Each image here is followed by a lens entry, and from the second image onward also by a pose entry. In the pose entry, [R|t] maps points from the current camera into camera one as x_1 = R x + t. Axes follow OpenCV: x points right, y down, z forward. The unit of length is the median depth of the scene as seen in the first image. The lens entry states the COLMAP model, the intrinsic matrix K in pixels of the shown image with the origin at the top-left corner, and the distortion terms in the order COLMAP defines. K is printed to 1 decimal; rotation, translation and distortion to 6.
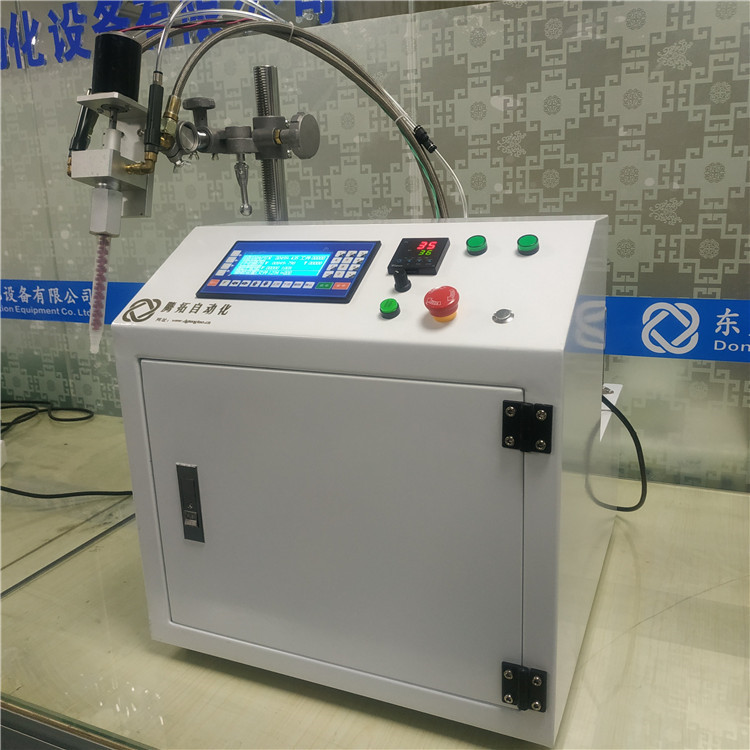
lens RADIAL K [[746.1, 0, 372.0], [0, 746.1, 366.8], [0, 0, 1]] dist [0.030176, -0.058049]
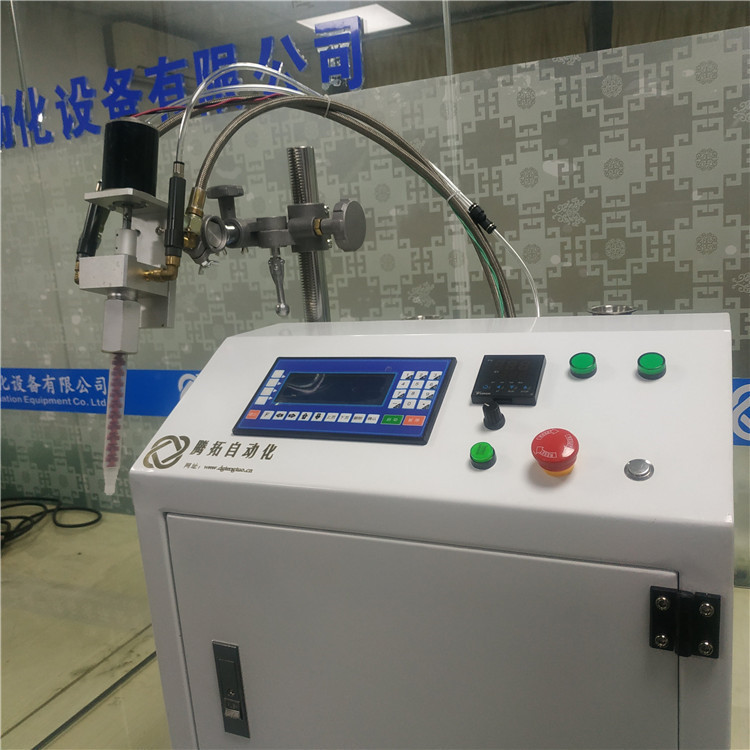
lens RADIAL K [[748.6, 0, 377.7], [0, 748.6, 364.6], [0, 0, 1]] dist [0.066785, -0.159665]
pose [[0.999180, -0.038818, -0.011528, -0.042100], [0.038021, 0.997302, -0.062796, -0.073078], [0.013935, 0.062306, 0.997960, 0.116384]]
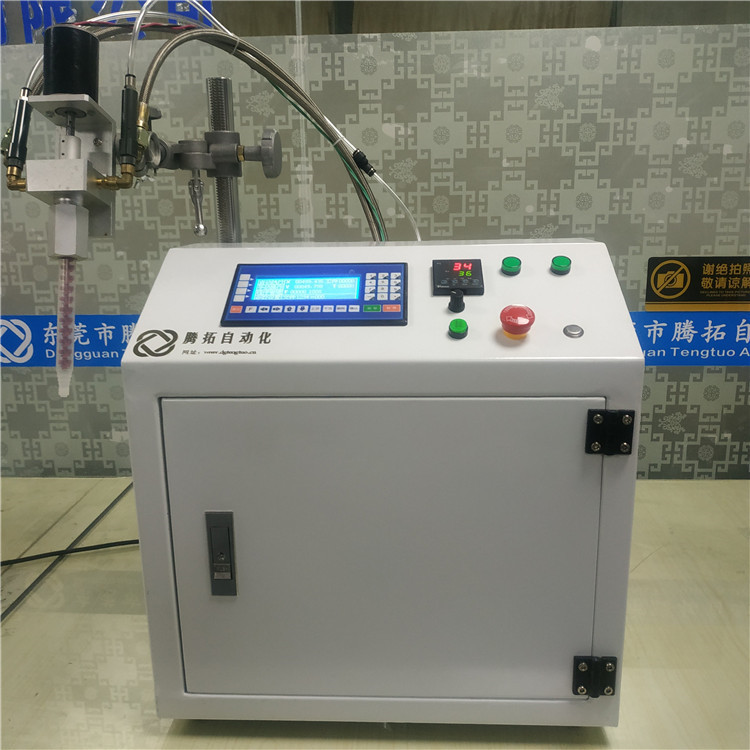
lens RADIAL K [[742.2, 0, 384.3], [0, 742.2, 372.2], [0, 0, 1]] dist [0.067240, -0.178266]
pose [[0.929538, -0.060618, 0.363710, -0.251854], [0.068926, 0.997573, -0.009893, -0.009299], [-0.362228, 0.034265, 0.931459, 0.056654]]
